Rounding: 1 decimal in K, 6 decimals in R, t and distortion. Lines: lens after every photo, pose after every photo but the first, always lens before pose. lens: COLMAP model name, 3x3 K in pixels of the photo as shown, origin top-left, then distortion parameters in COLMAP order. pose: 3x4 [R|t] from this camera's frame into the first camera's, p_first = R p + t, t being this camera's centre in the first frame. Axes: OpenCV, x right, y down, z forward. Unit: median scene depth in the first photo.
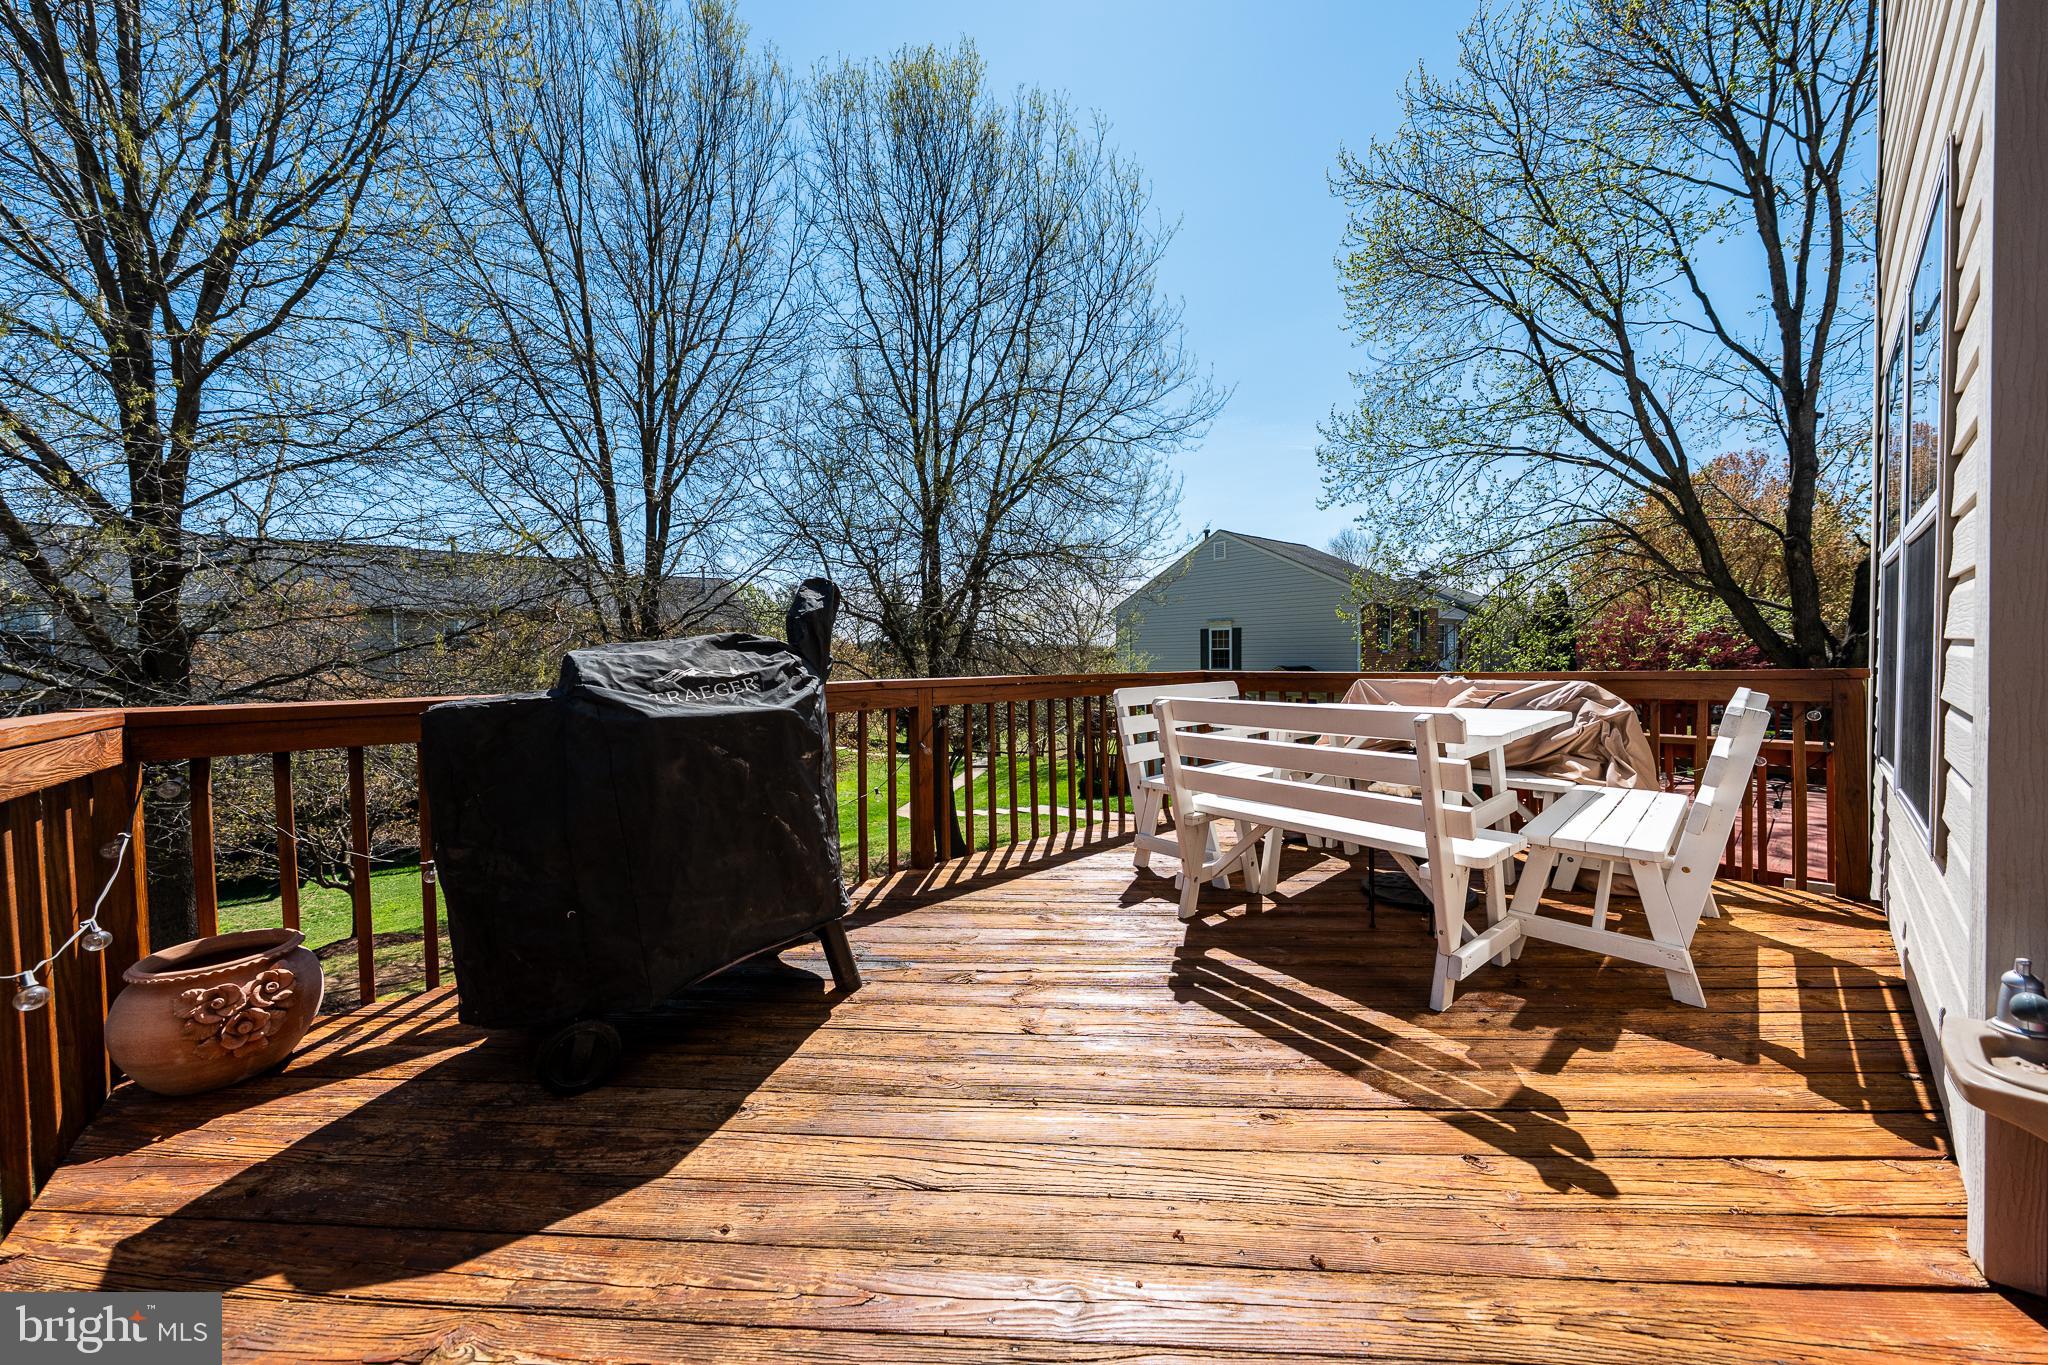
lens RADIAL K [[701.0, 0, 1023.5], [0, 701.0, 679.3], [0, 0, 1]] dist [-0.001595, -0.000055]
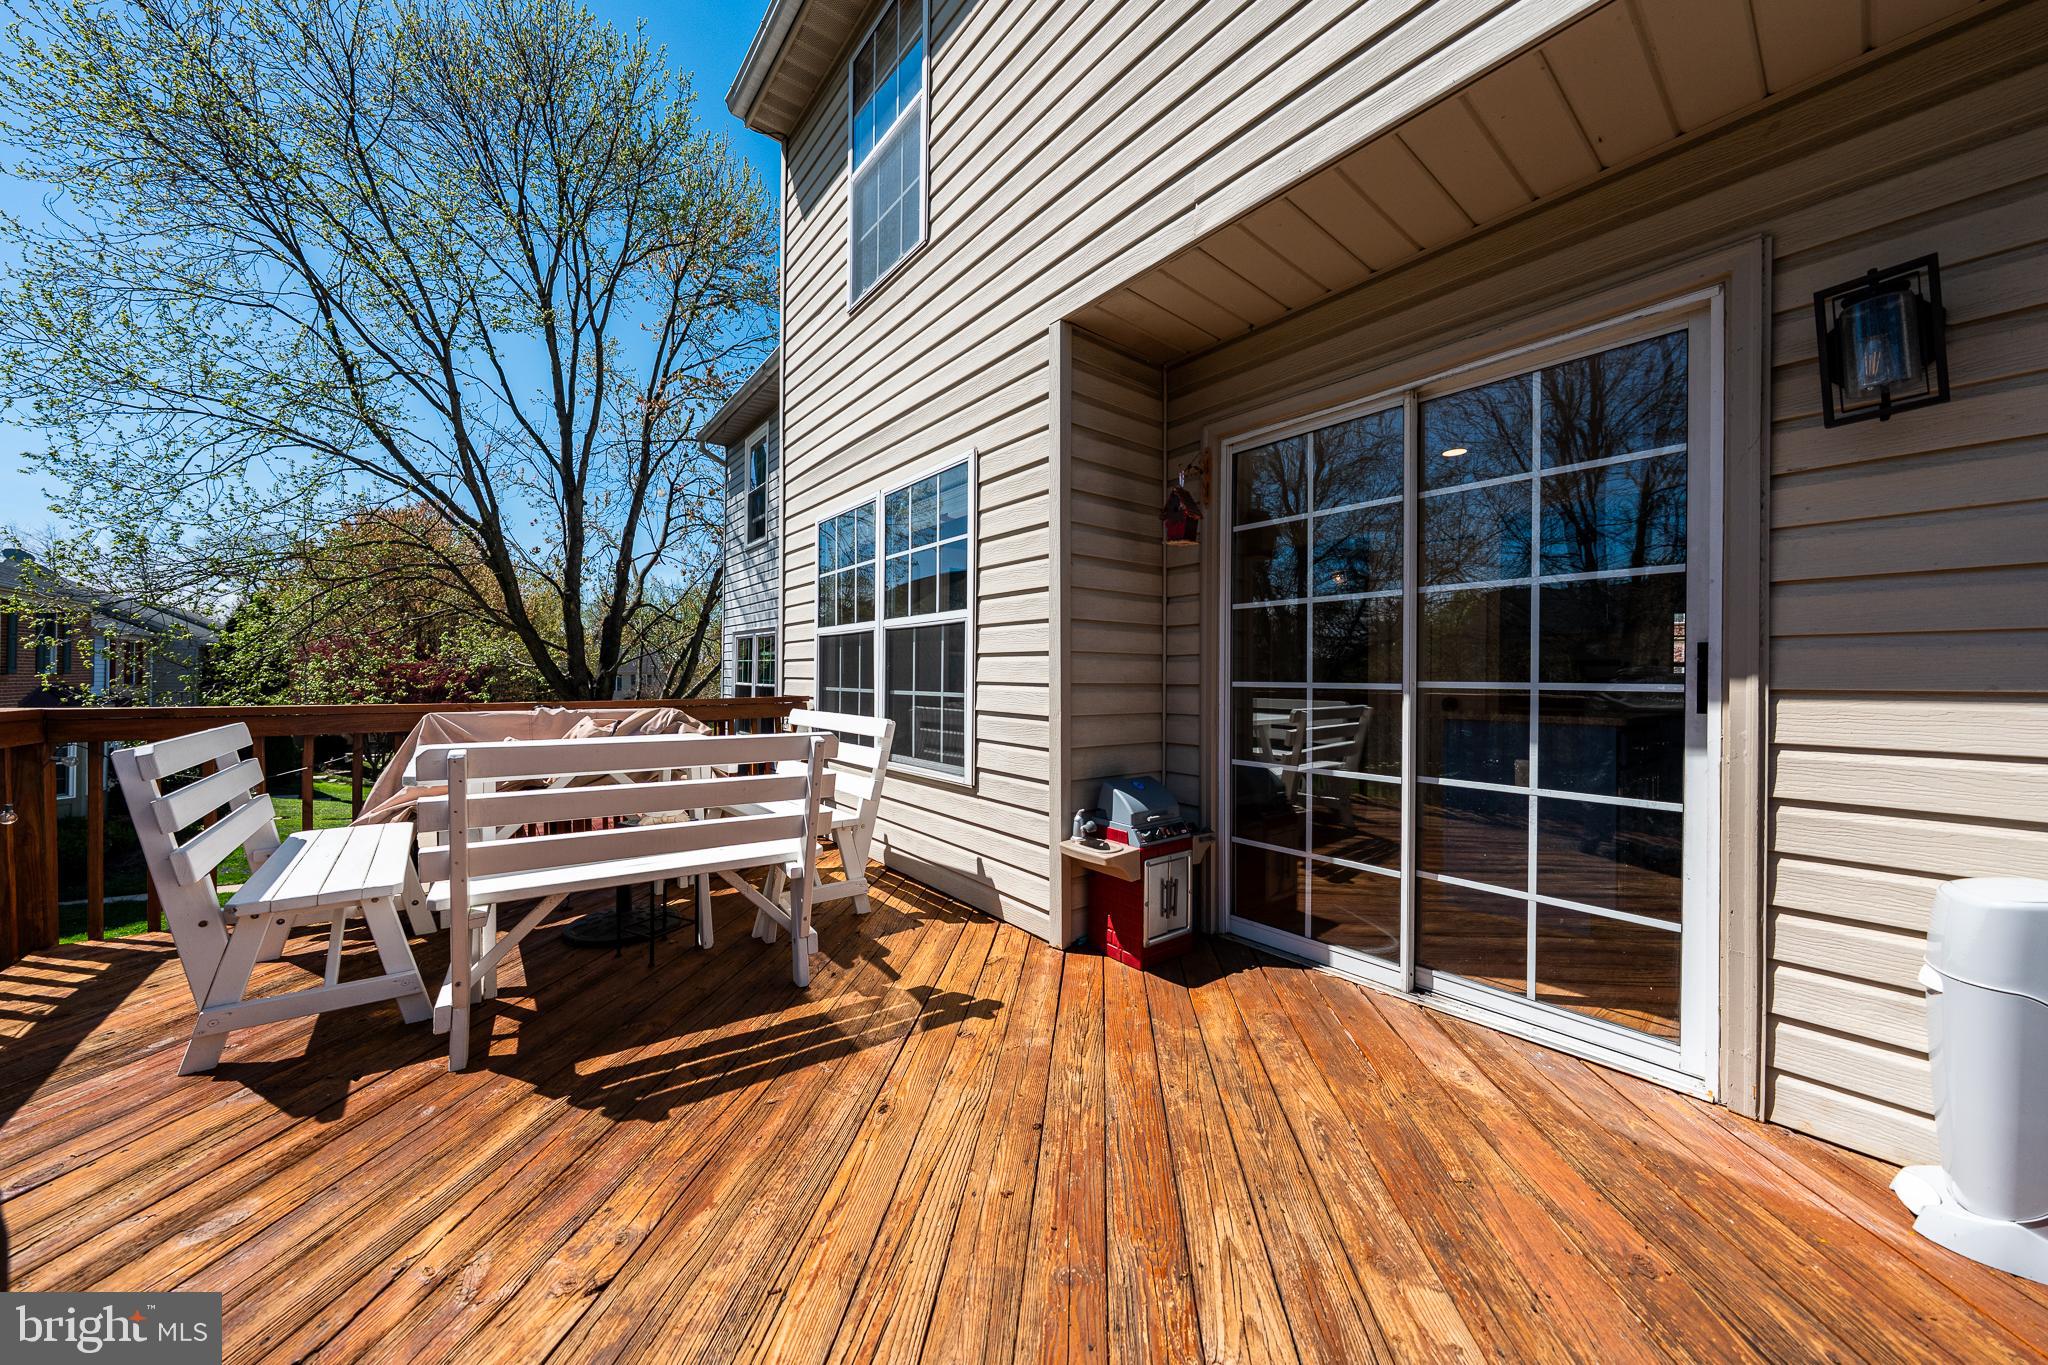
lens RADIAL K [[701.0, 0, 1024.2], [0, 701.0, 681.3], [0, 0, 1]] dist [-0.001595, -0.000055]
pose [[0.049535, 0.012144, 0.998699, -0.393260], [0.025520, 0.999584, -0.013421, -0.013166], [-0.998446, 0.026151, 0.049205, 0.374231]]
